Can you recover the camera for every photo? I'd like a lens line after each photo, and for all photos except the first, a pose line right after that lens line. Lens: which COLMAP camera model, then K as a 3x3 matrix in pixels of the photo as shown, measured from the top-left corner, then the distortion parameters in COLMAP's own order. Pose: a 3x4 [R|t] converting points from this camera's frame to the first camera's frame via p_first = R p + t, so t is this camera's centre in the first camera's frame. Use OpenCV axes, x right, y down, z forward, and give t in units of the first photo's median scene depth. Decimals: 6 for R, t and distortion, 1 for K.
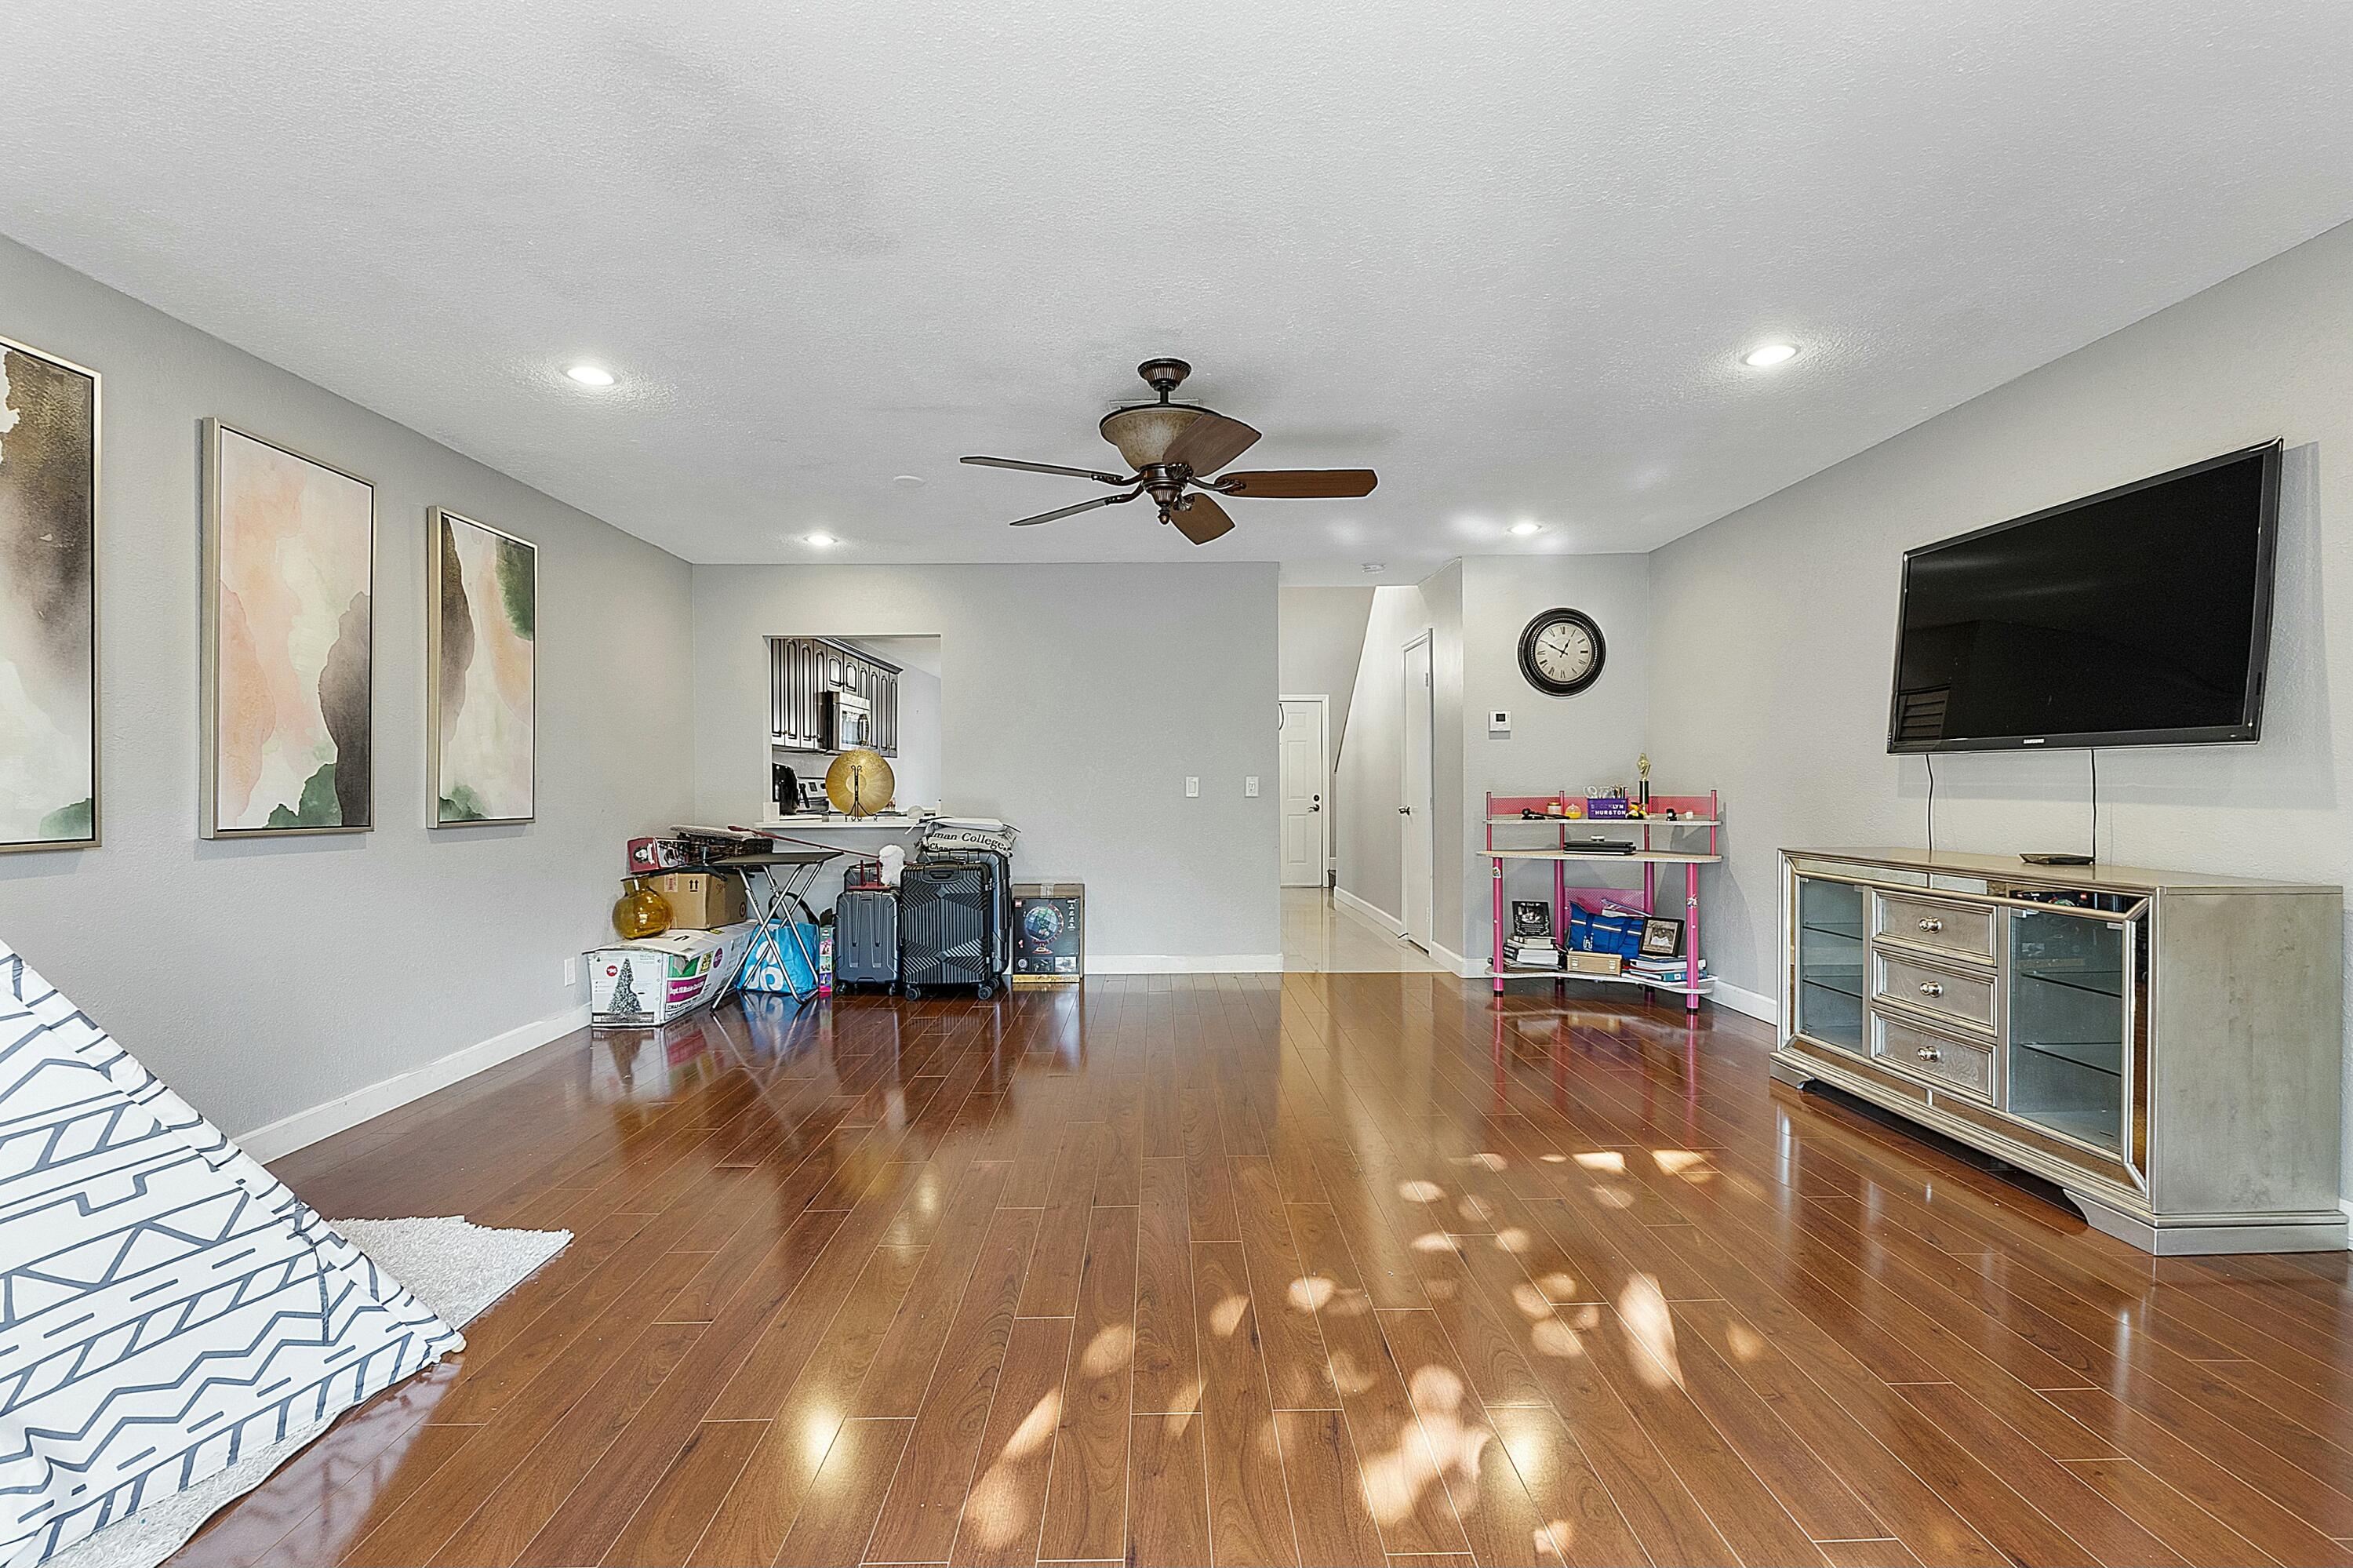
lens RADIAL K [[998.8, 0, 1156.3], [0, 998.8, 765.5], [0, 0, 1]] dist [-0.003629, -0.001430]
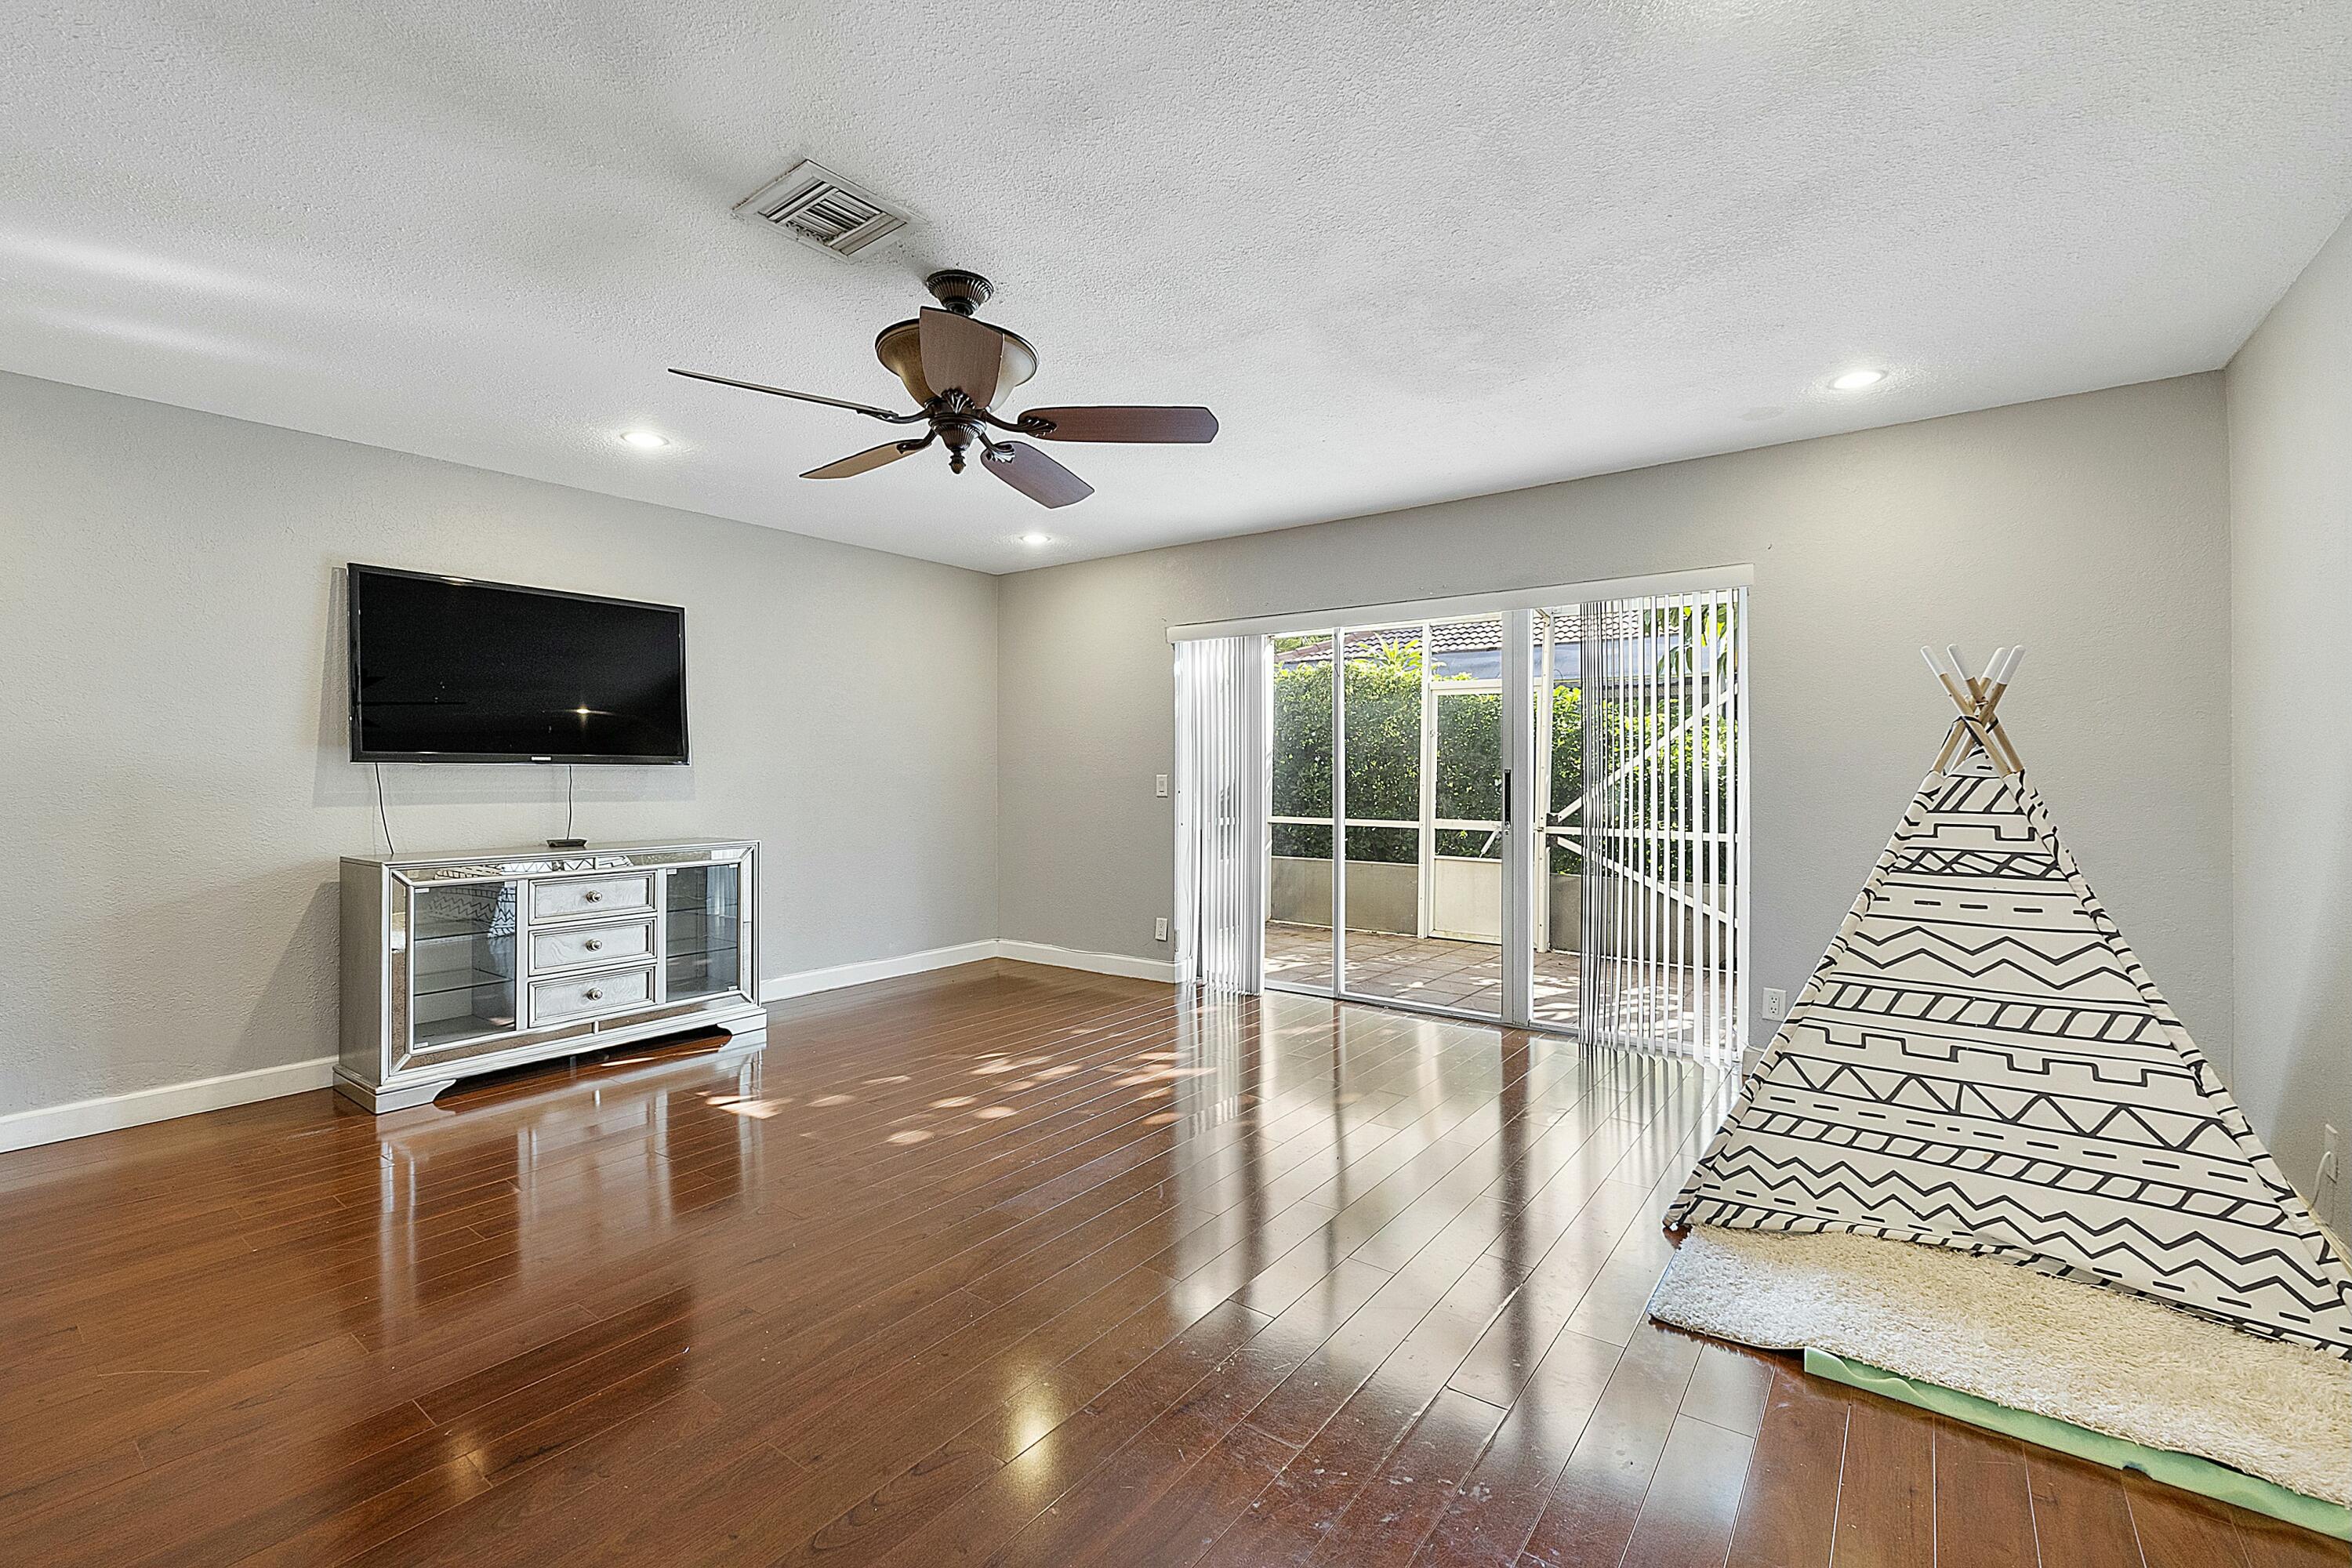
lens RADIAL K [[998.3, 0, 1161.4], [0, 998.3, 783.3], [0, 0, 1]] dist [-0.003629, -0.001430]
pose [[-0.784041, -0.000071, 0.620708, -0.664612], [0.000973, 0.999999, 0.001344, 0.009338], [-0.620708, 0.001657, -0.784040, 1.658368]]
